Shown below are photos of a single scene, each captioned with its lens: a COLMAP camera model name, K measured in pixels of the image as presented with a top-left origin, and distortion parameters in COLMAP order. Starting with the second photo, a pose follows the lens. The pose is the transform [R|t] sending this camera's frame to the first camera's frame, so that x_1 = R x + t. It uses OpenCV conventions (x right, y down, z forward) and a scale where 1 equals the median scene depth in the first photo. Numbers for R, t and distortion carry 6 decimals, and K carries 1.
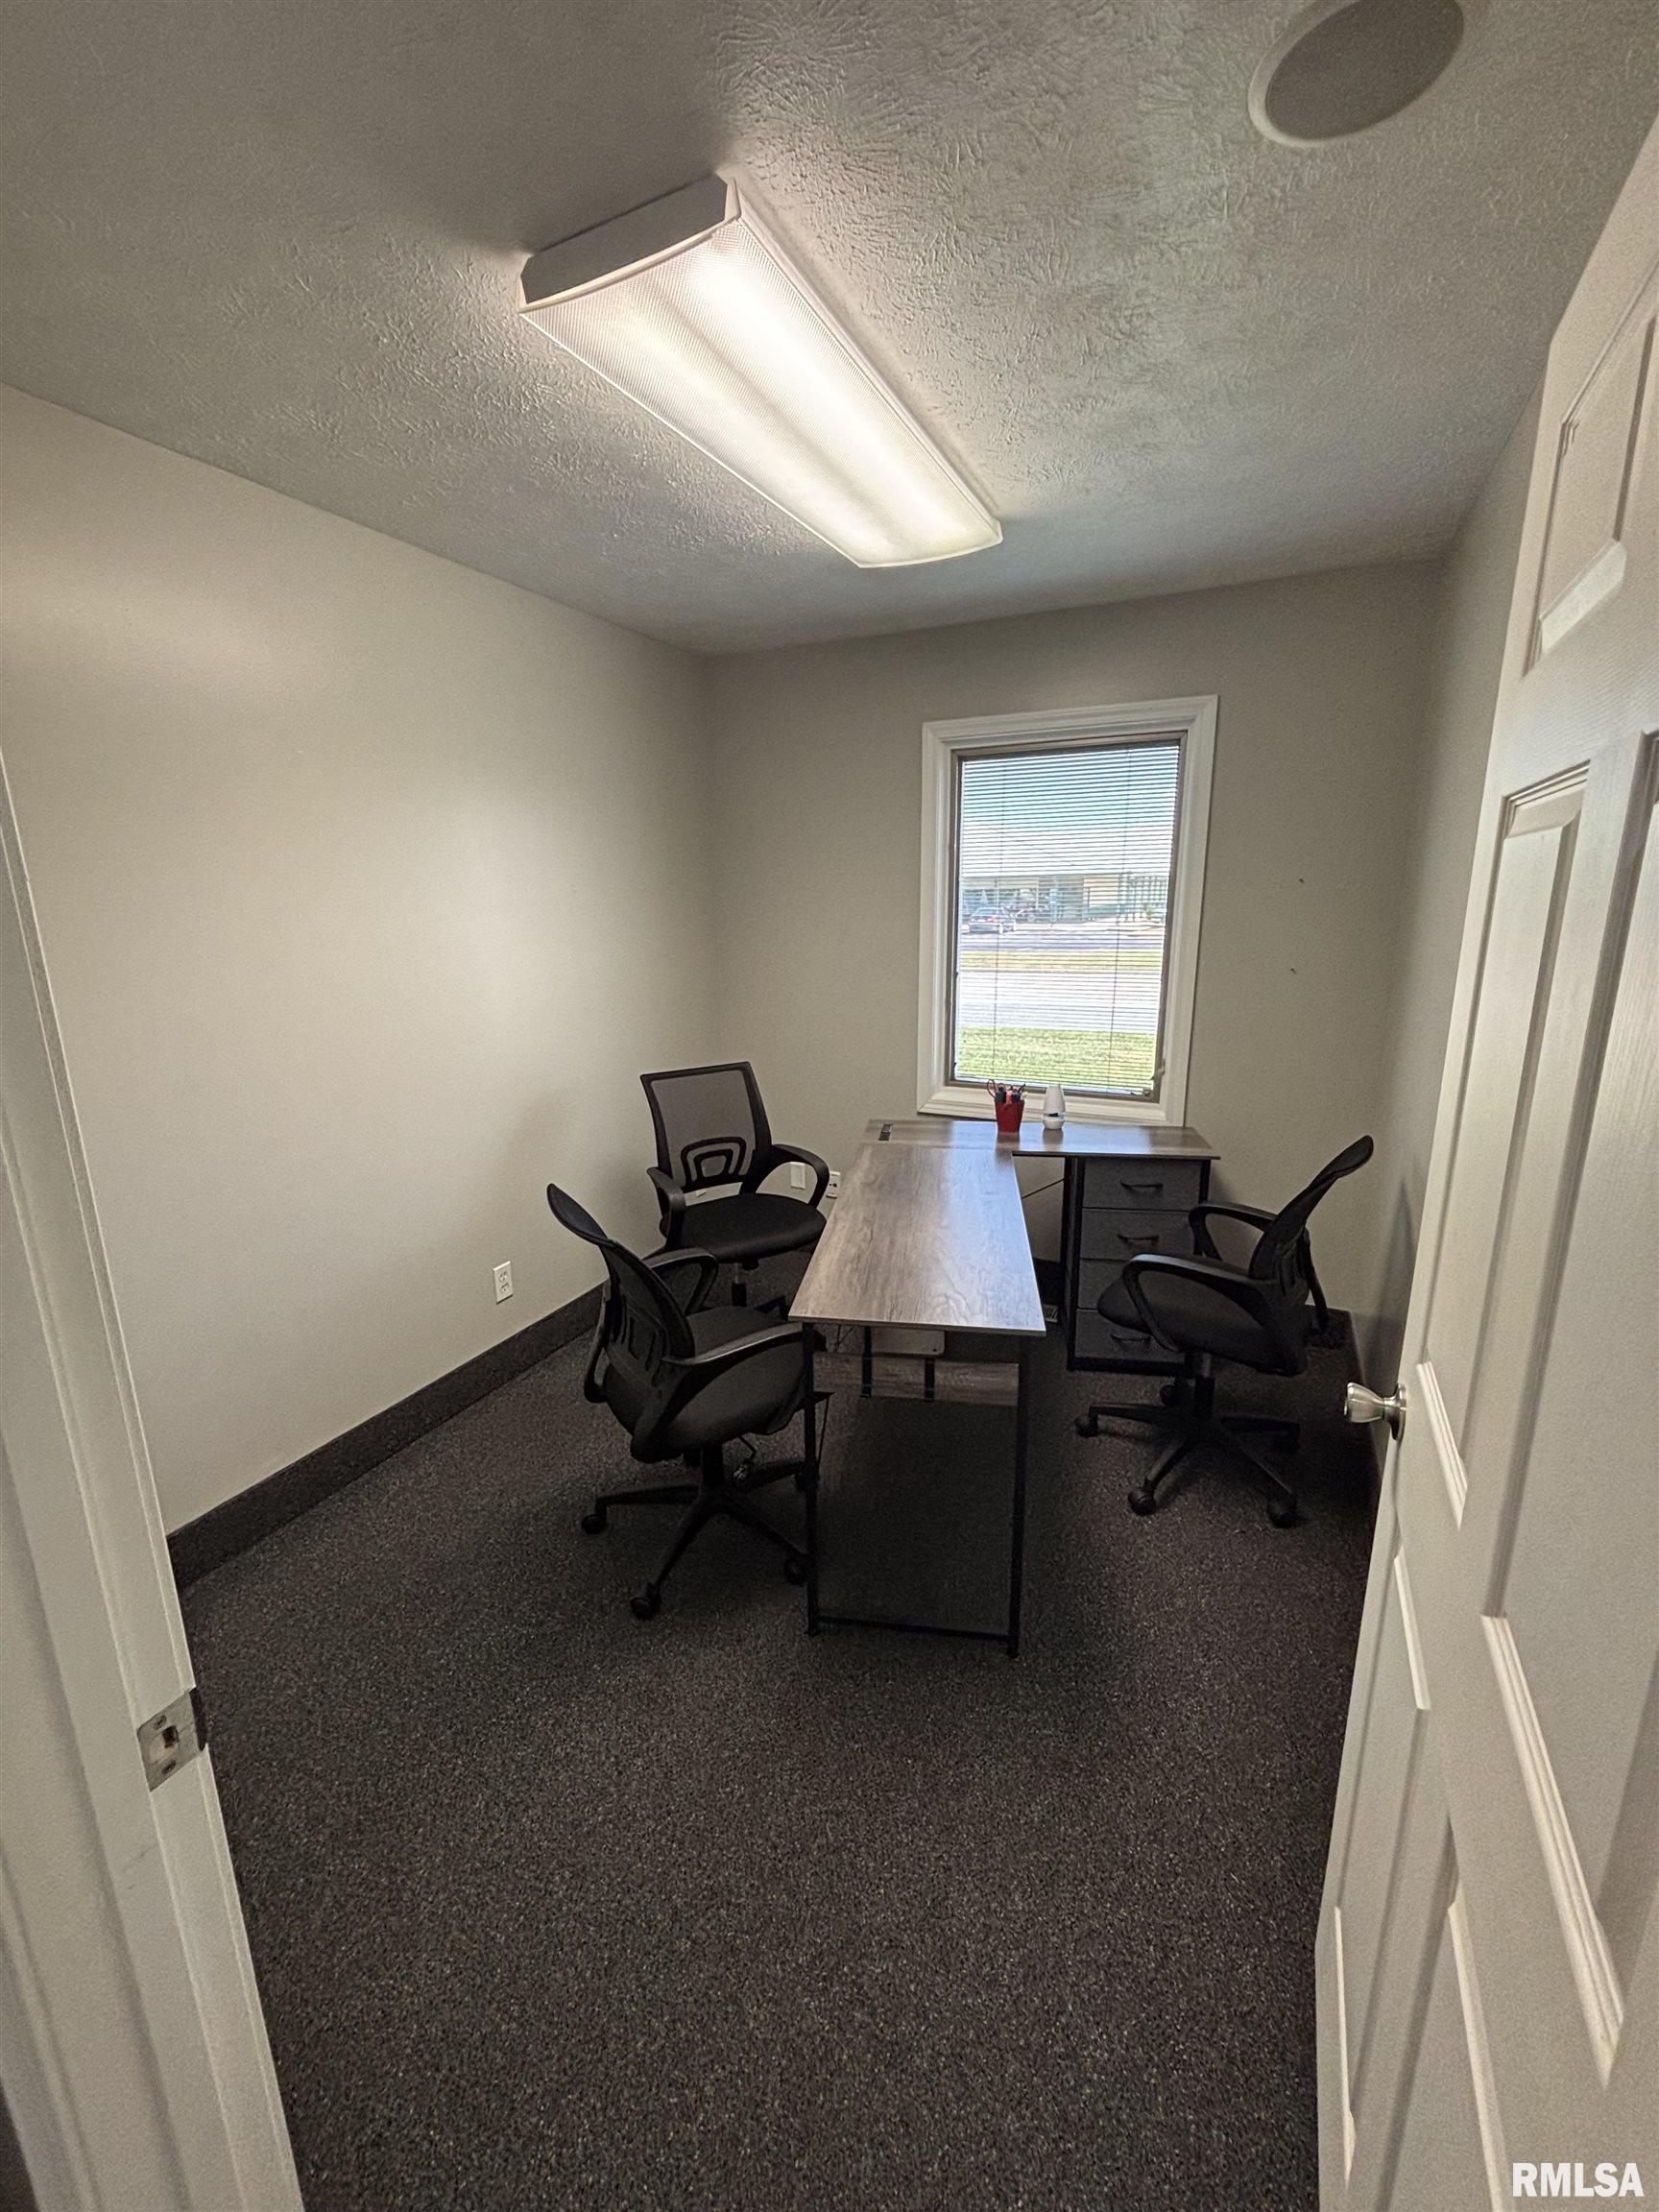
lens RADIAL K [[902.7, 0, 832.2], [0, 902.7, 1108.3], [0, 0, 1]] dist [0.000343, 0.000198]
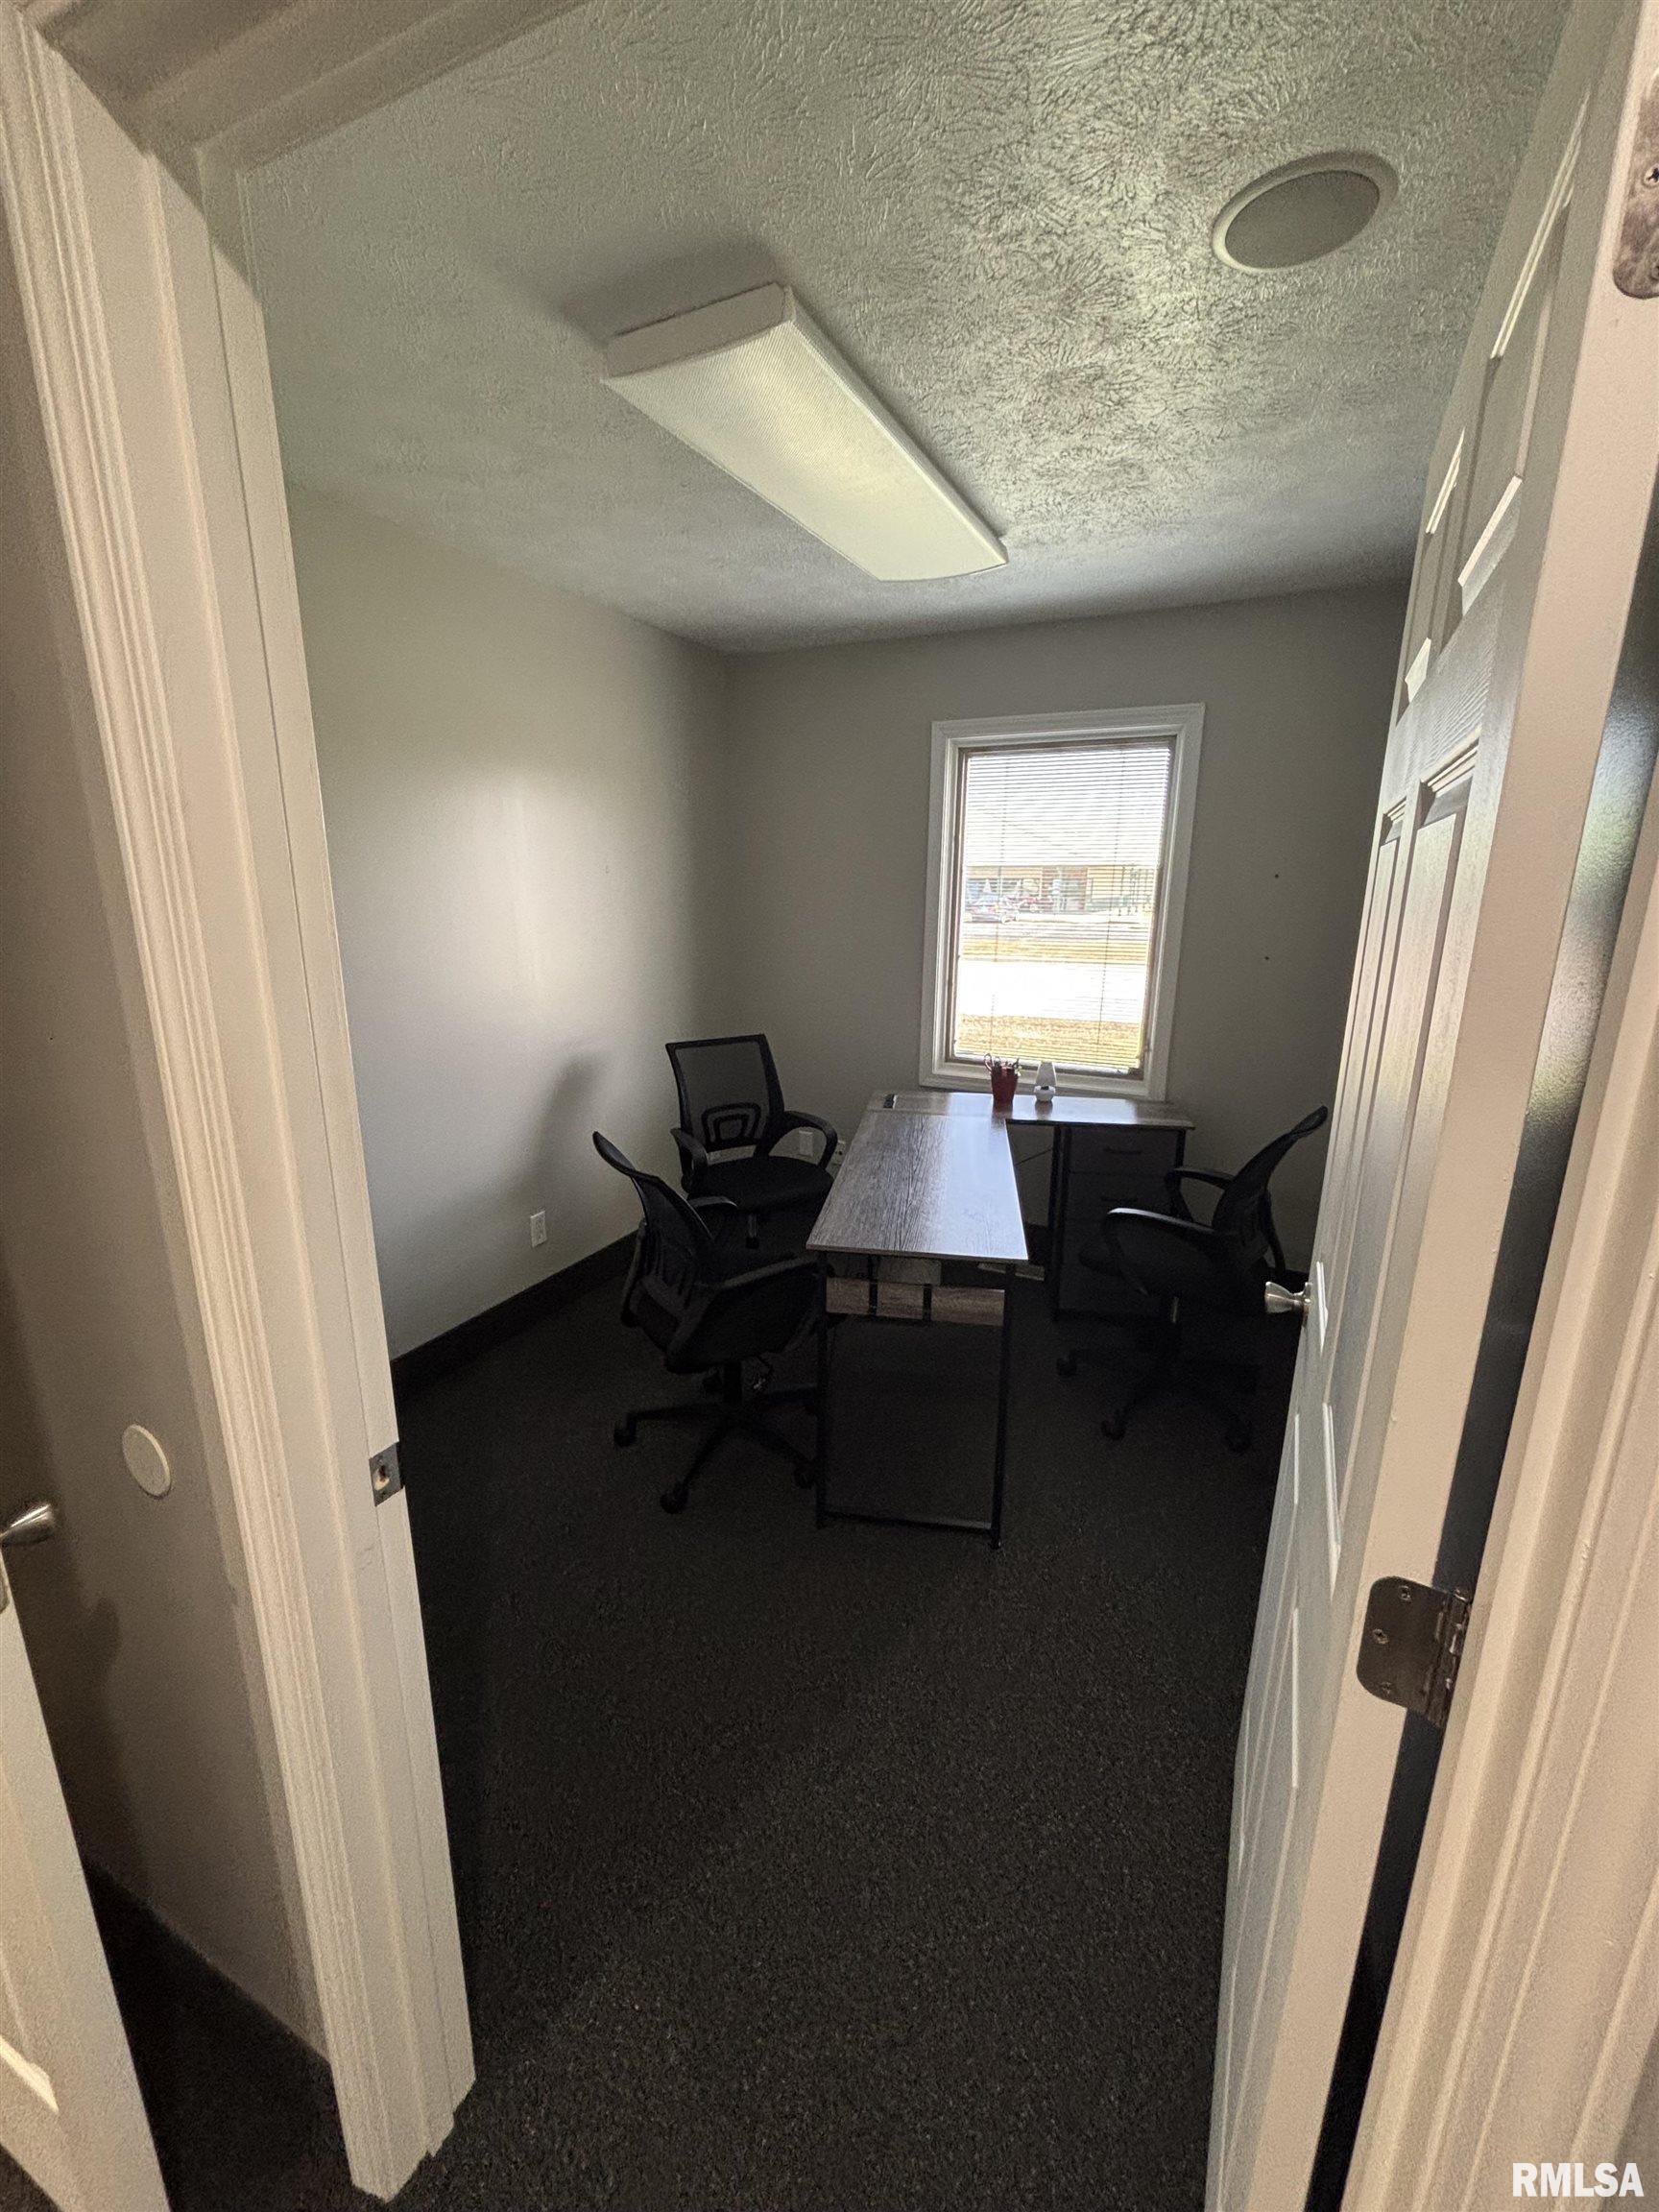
lens RADIAL K [[902.7, 0, 827.4], [0, 902.7, 1105.9], [0, 0, 1]] dist [0.000343, 0.000198]
pose [[0.999792, 0.019977, -0.004083, -0.016808], [-0.019928, 0.999733, 0.011732, 0.031191], [0.004317, -0.011648, 0.999923, -0.126577]]
